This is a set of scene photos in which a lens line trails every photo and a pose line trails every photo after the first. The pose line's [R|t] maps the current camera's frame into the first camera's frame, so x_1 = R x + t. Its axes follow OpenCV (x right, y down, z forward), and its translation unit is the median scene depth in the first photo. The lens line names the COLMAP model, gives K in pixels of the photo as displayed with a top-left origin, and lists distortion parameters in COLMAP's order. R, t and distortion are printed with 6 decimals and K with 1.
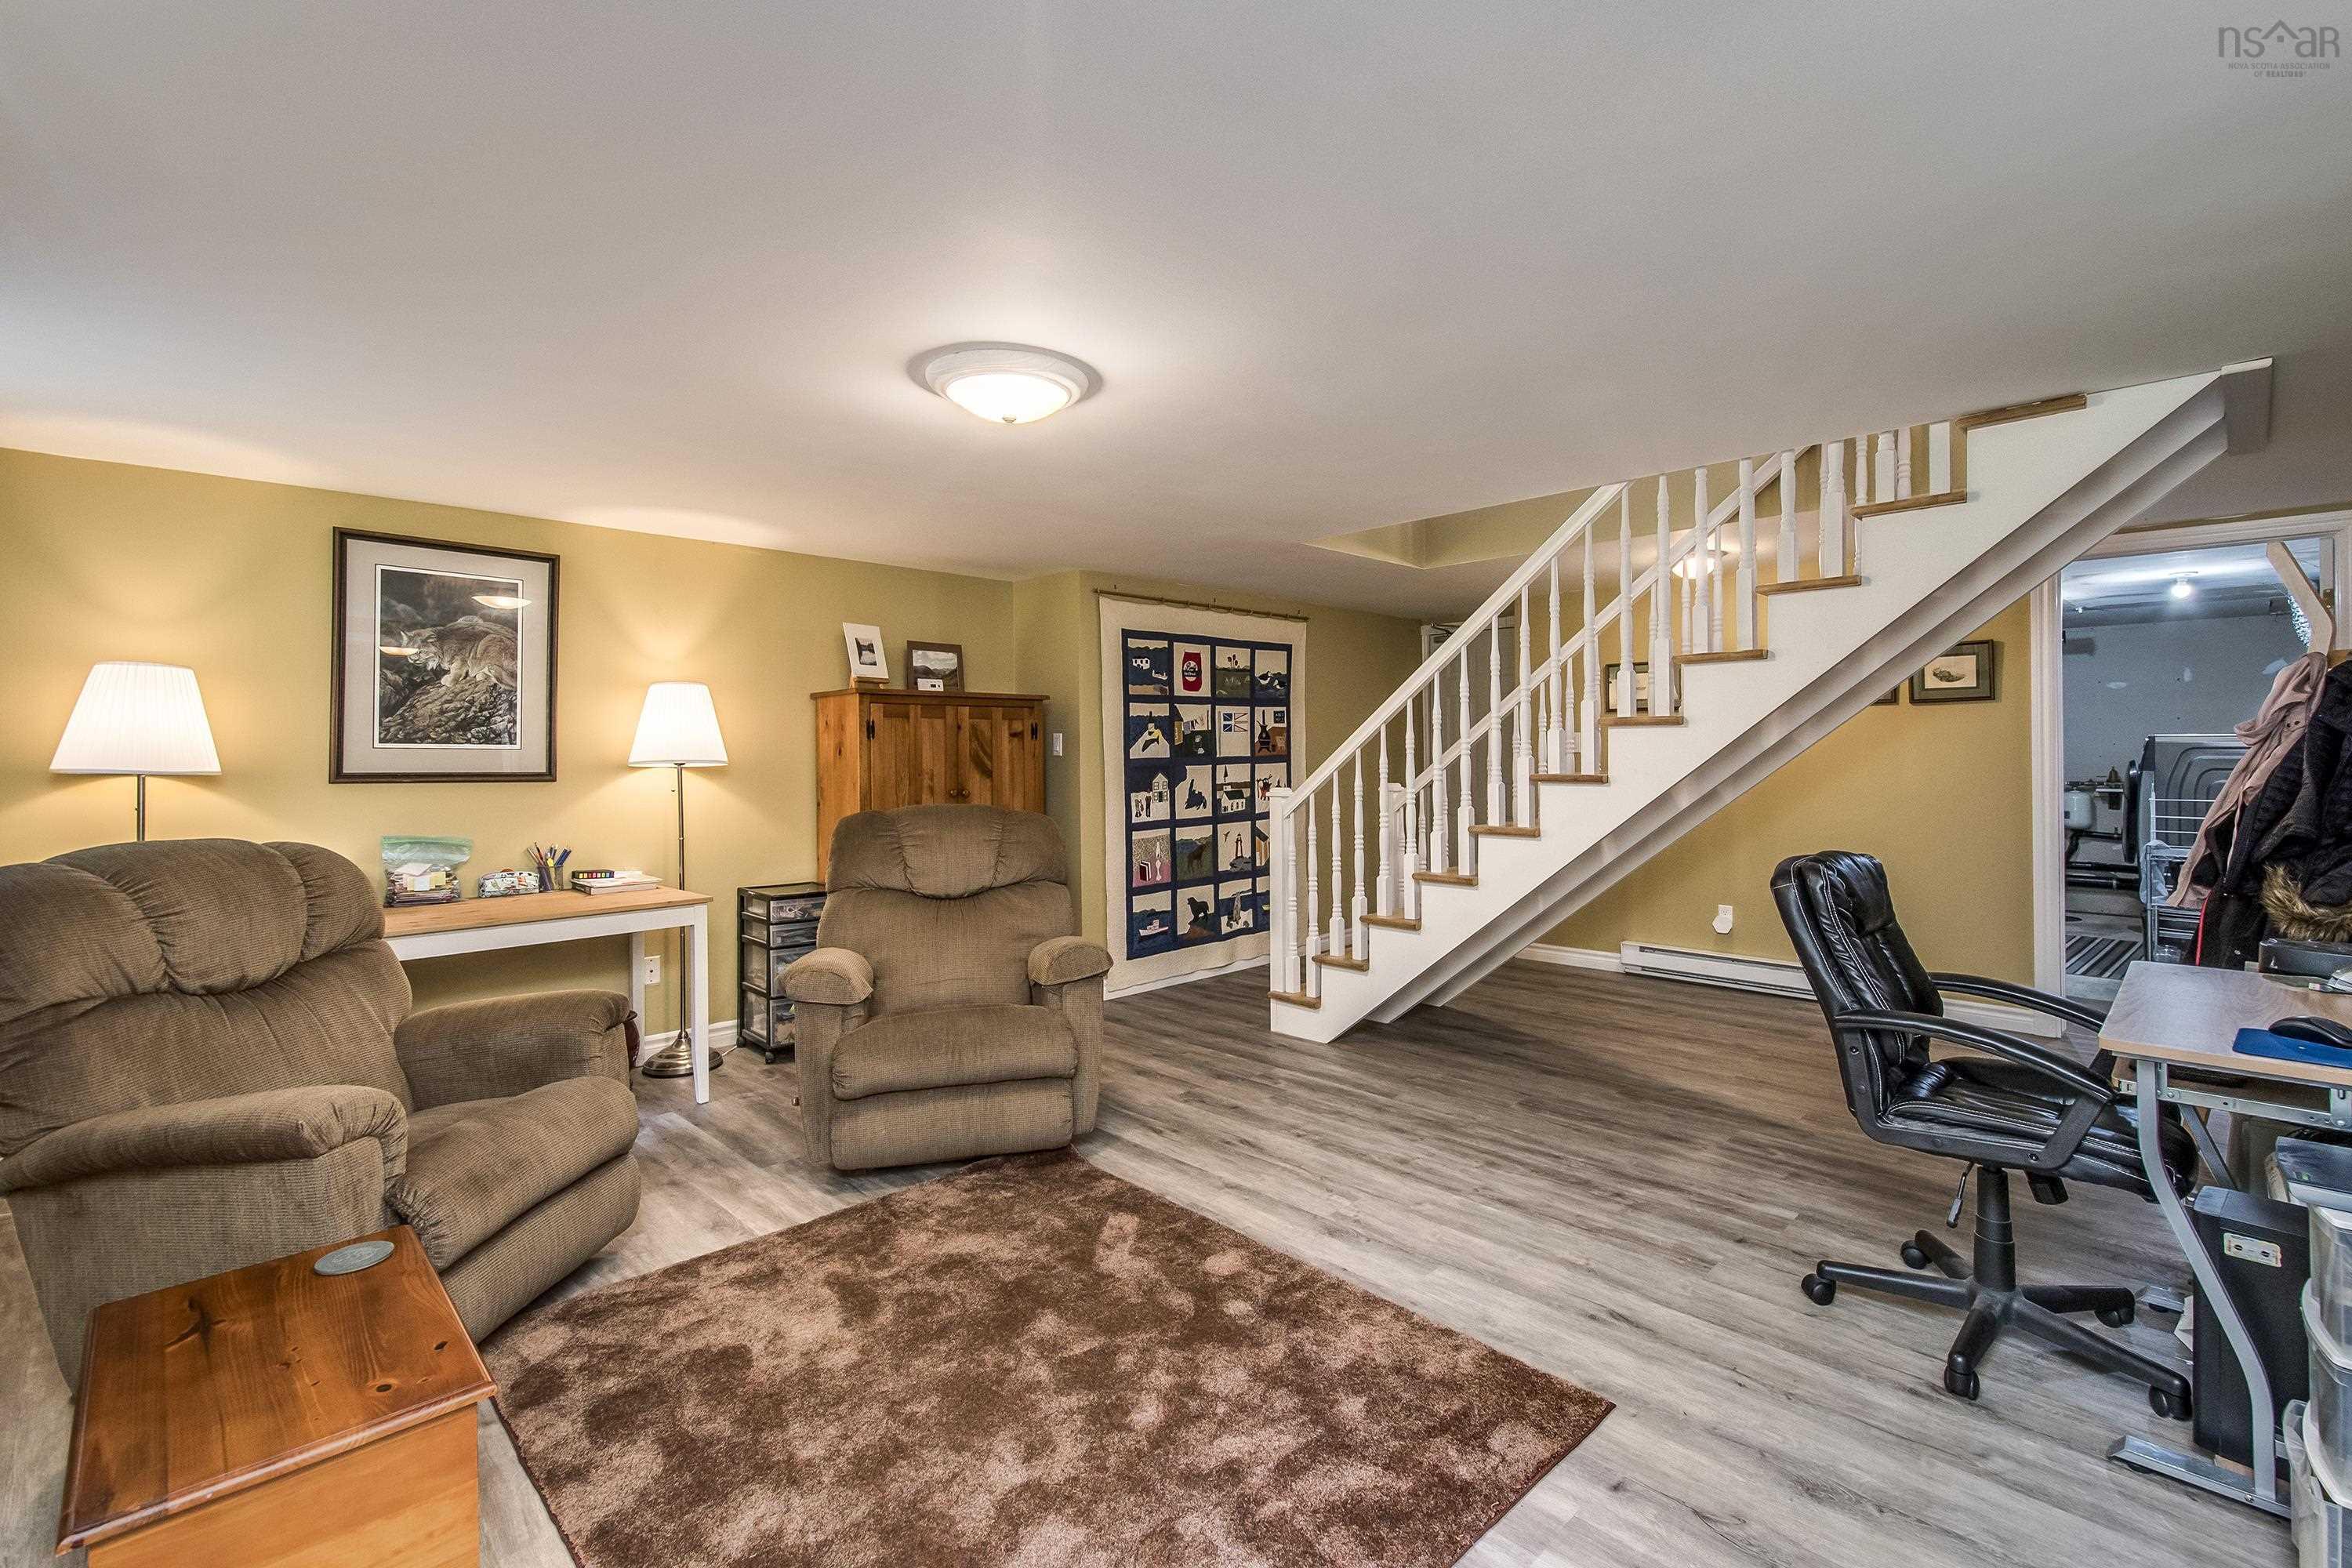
lens RADIAL K [[1050.7, 0, 1180.5], [0, 1050.7, 761.8], [0, 0, 1]] dist [0.020168, -0.000461]
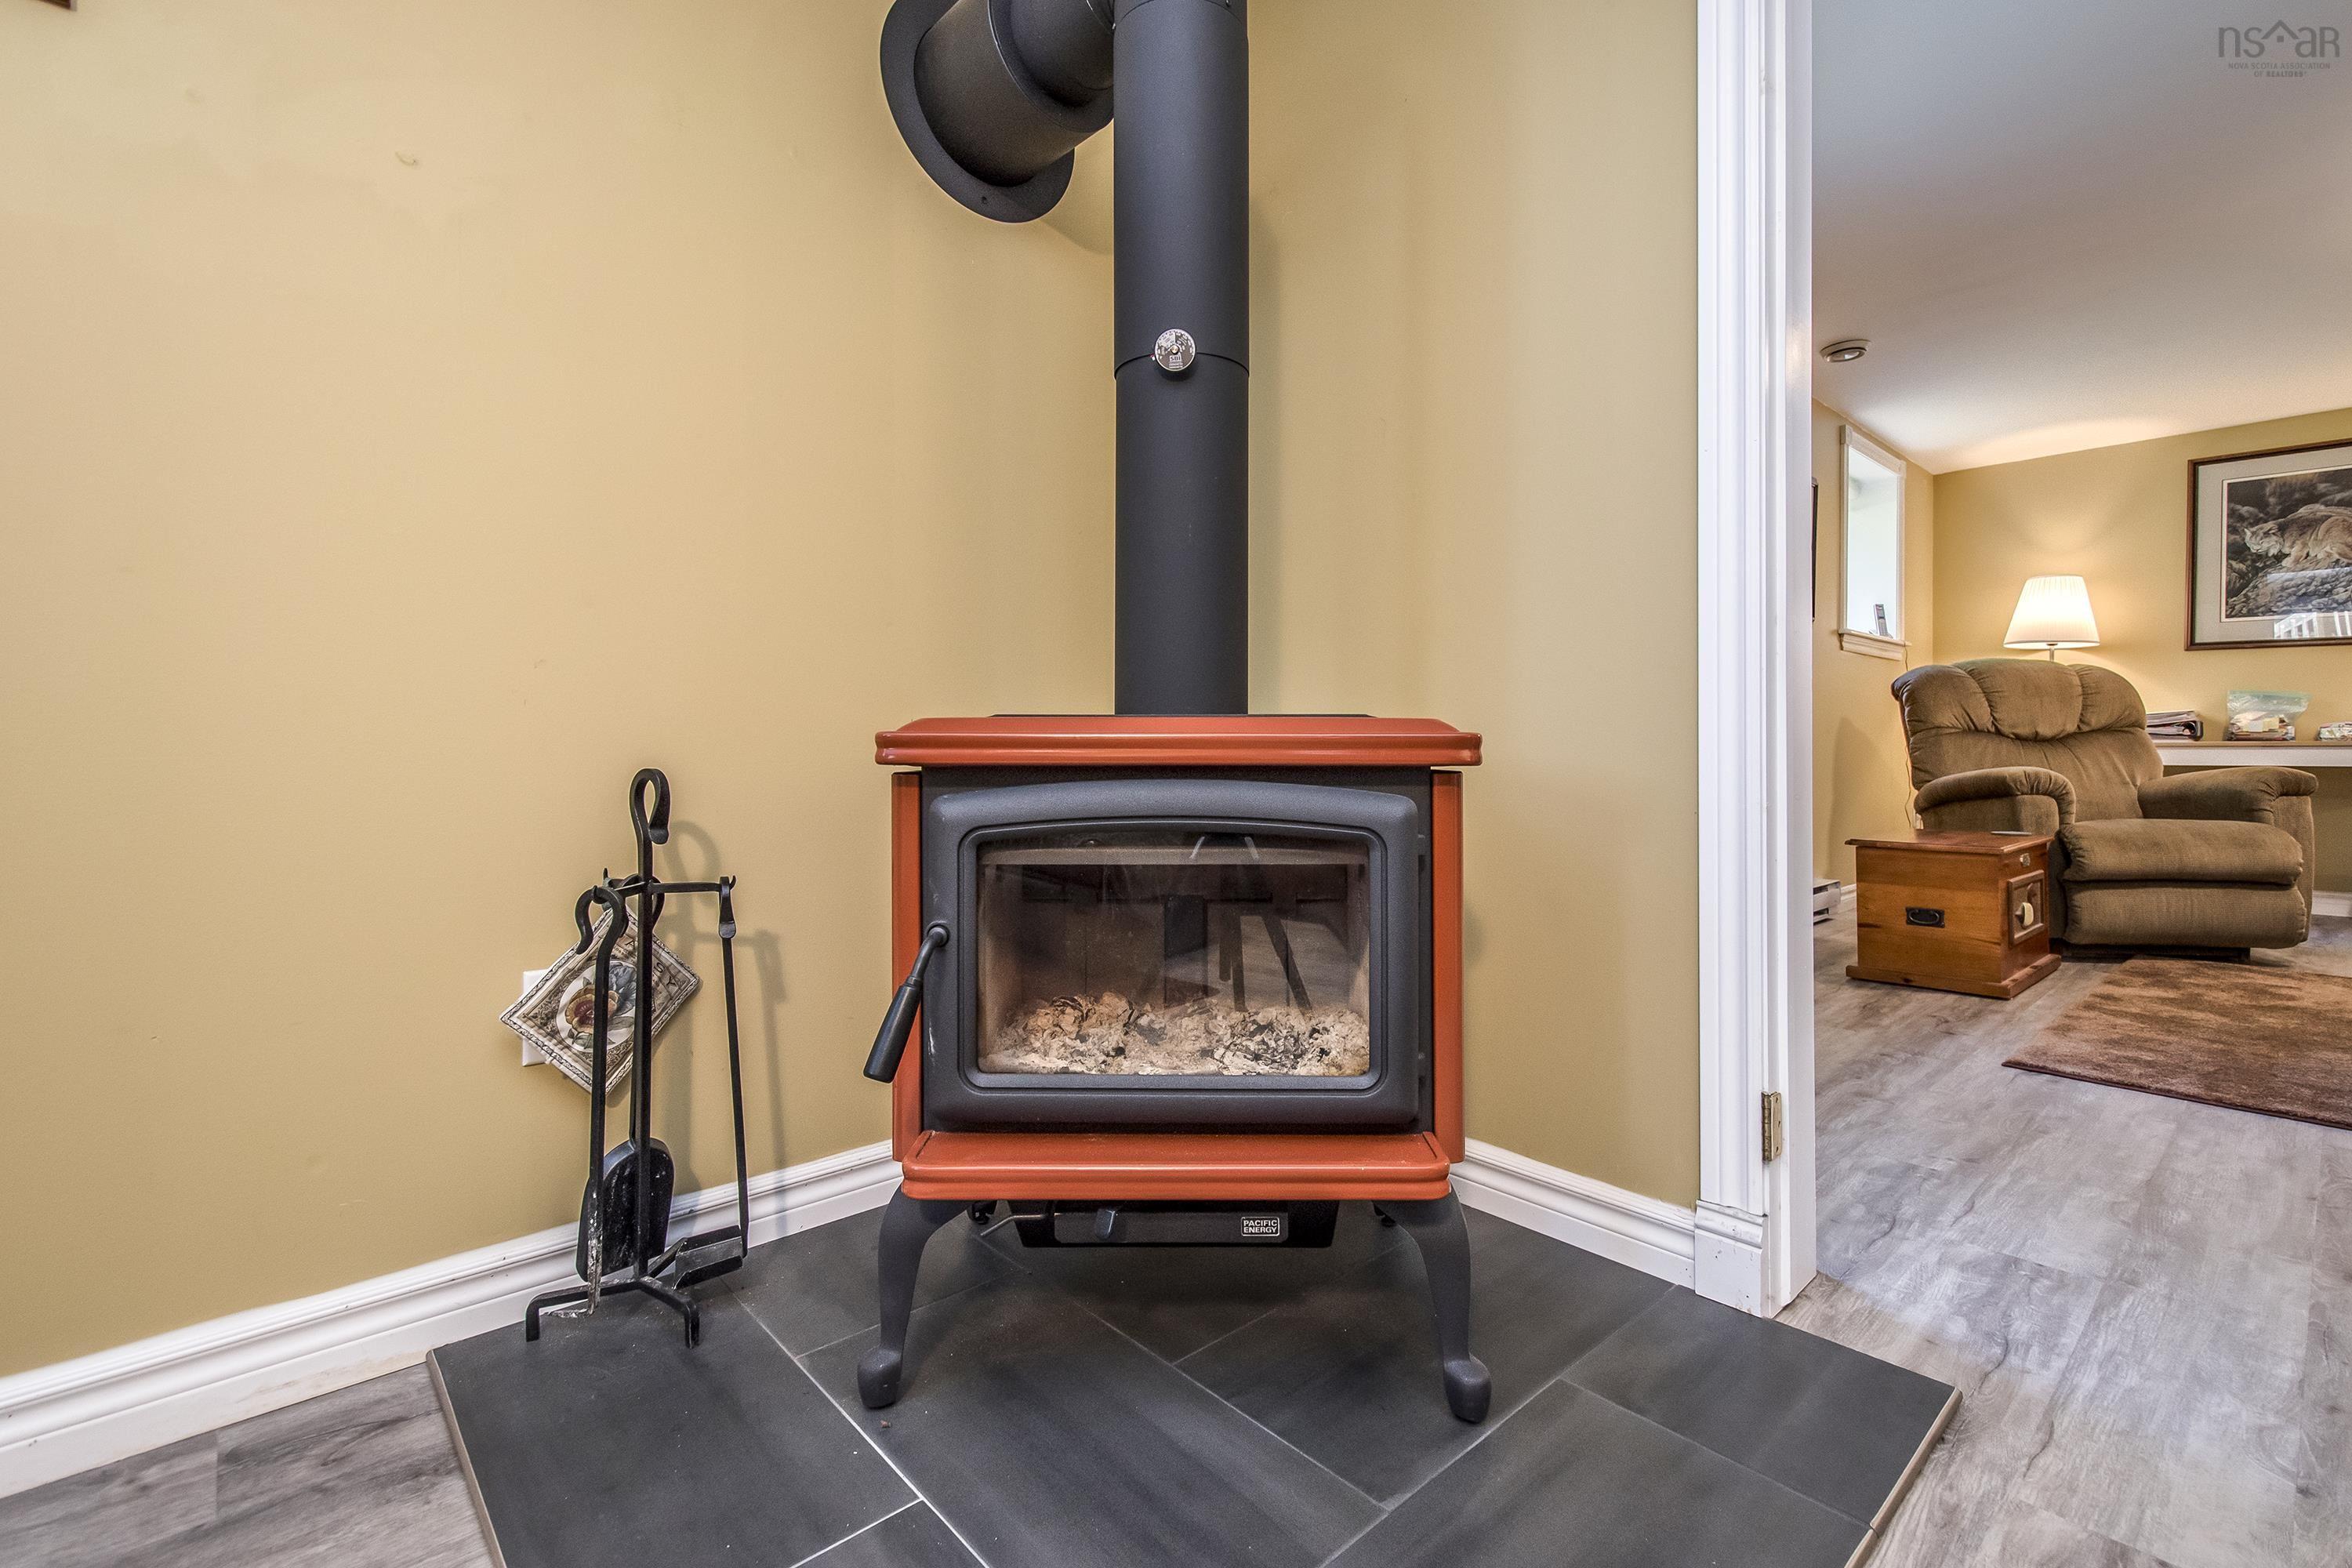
lens RADIAL K [[1050.7, 0, 1175.0], [0, 1050.7, 726.2], [0, 0, 1]] dist [0.020168, -0.000461]
pose [[-0.022645, -0.003745, -0.999737, 0.534966], [-0.013295, 0.999906, -0.003444, 0.125230], [0.999655, 0.013213, -0.022693, -0.226853]]
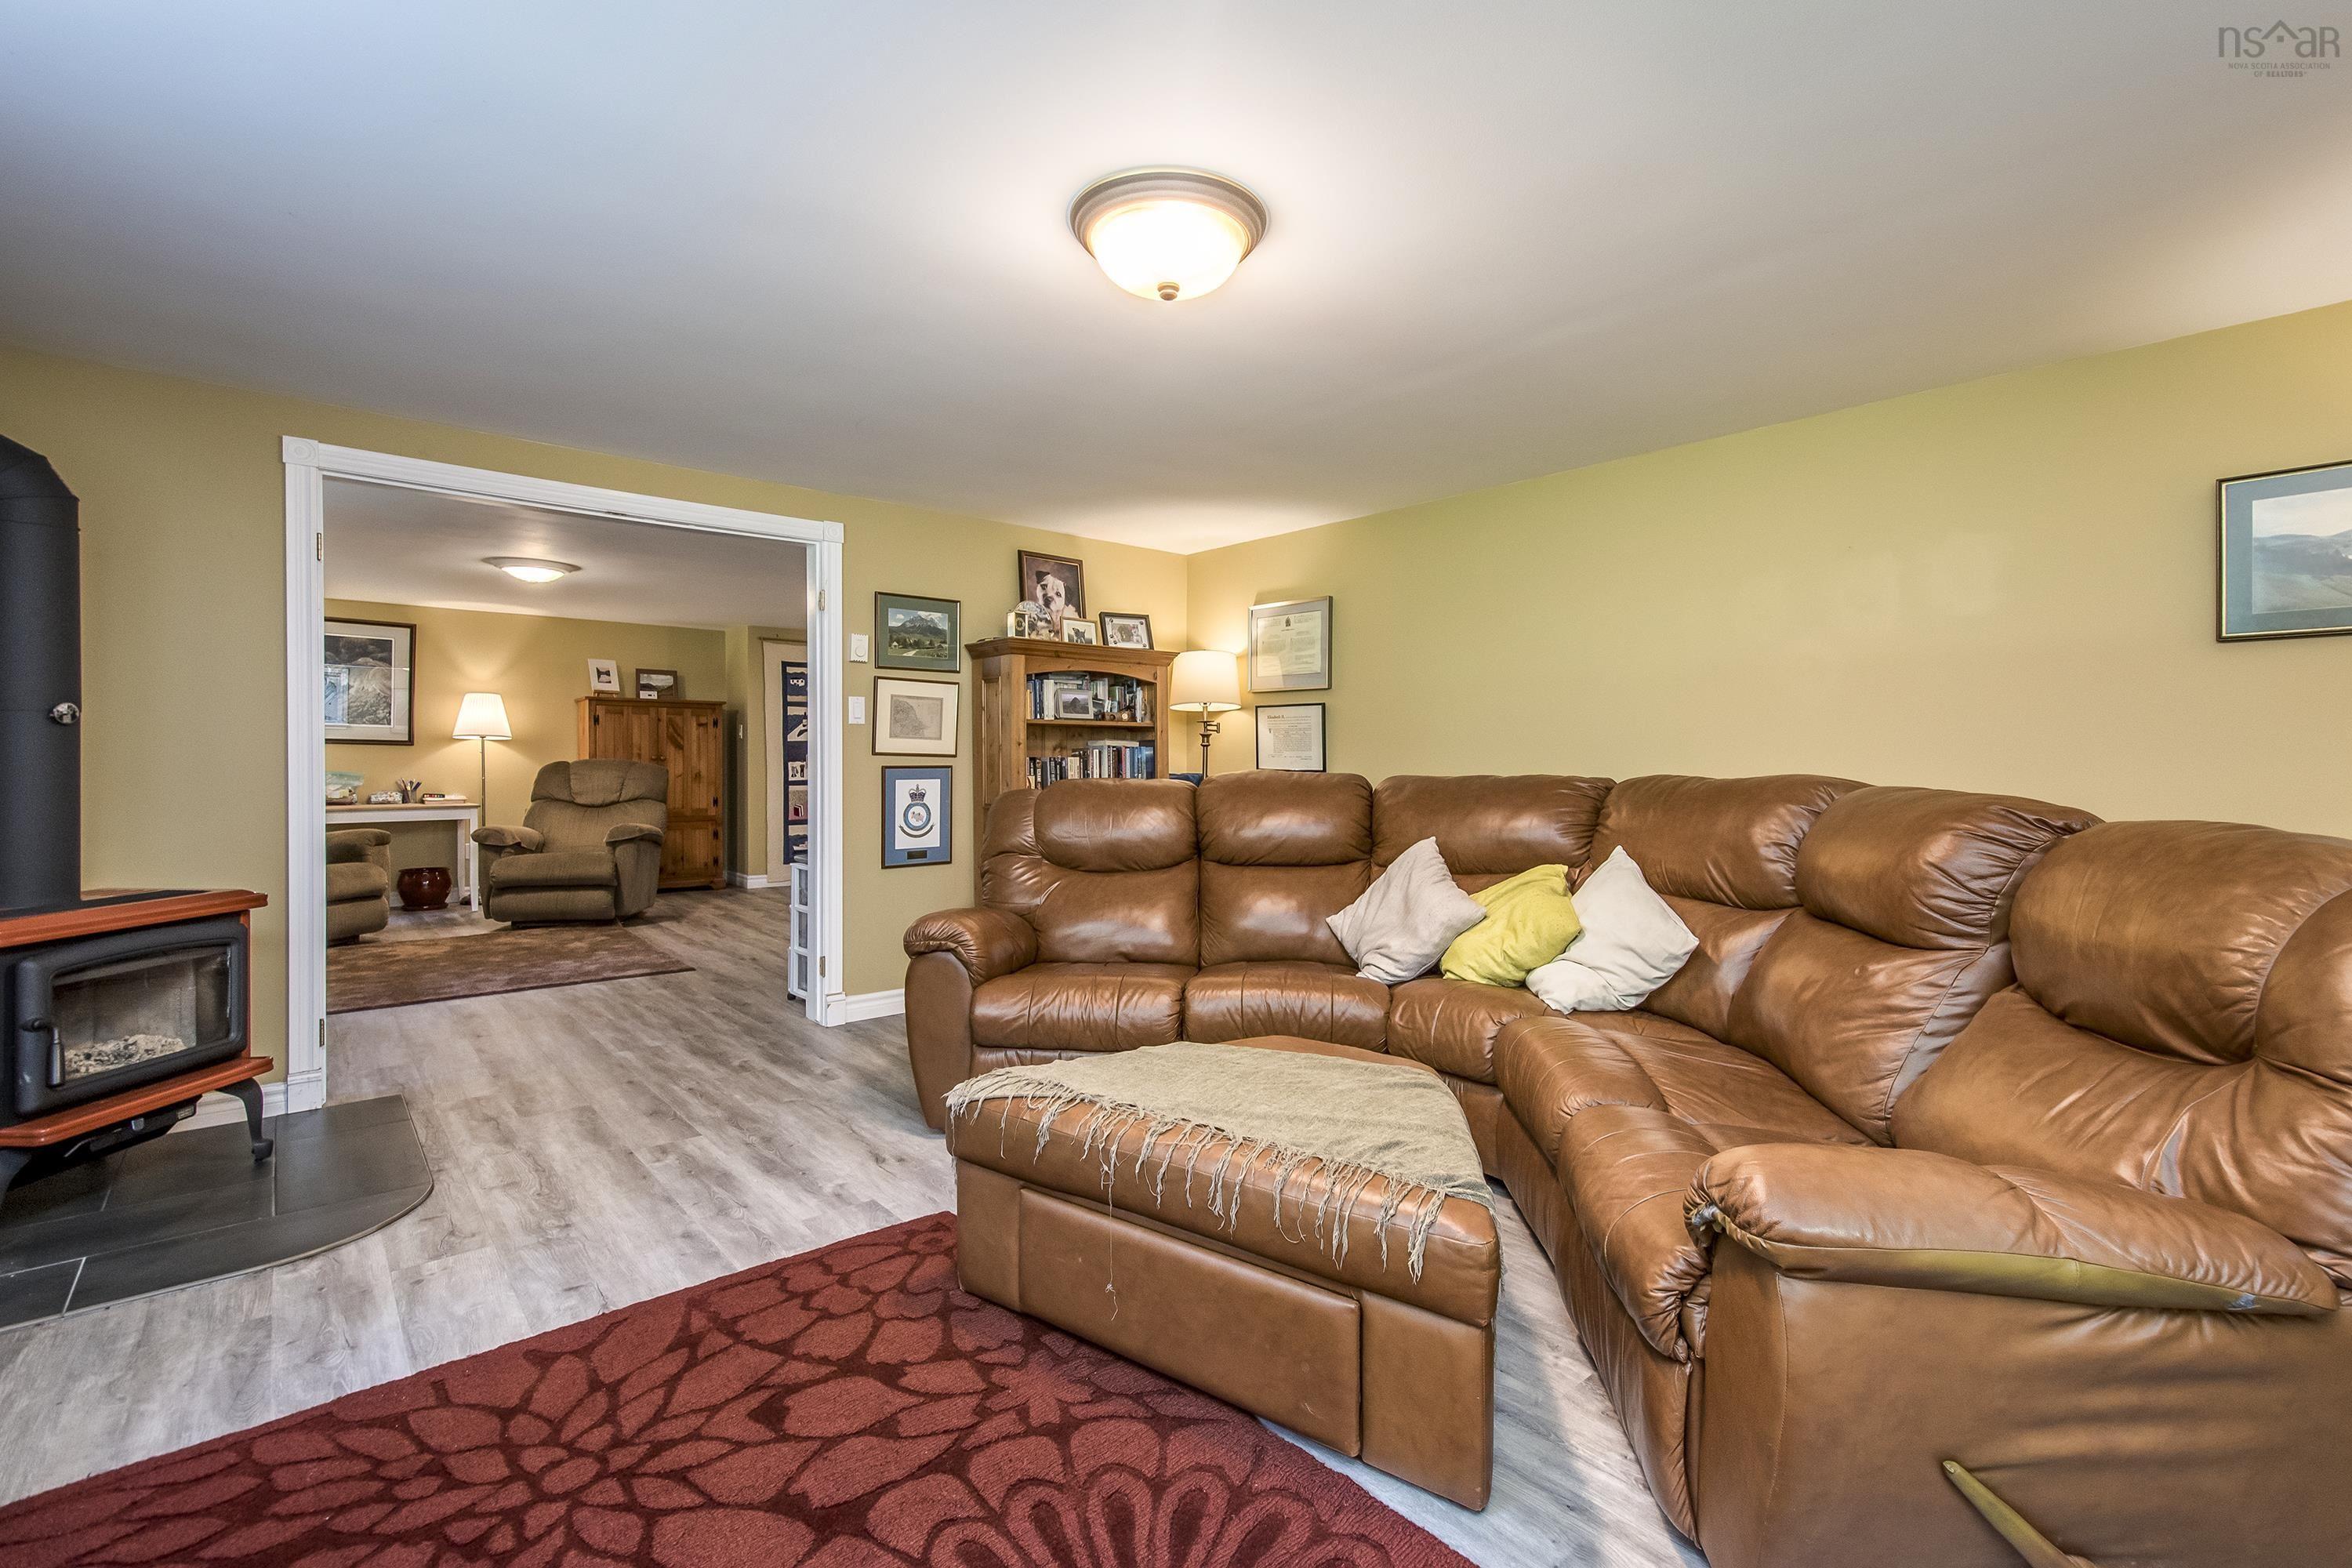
lens RADIAL K [[1050.7, 0, 1174.0], [0, 1050.7, 772.4], [0, 0, 1]] dist [0.020168, -0.000461]
pose [[0.997661, 0.014064, -0.066899, 0.886691], [-0.013659, 0.999886, 0.006508, 0.036253], [0.066983, -0.005579, 0.997739, -0.789672]]
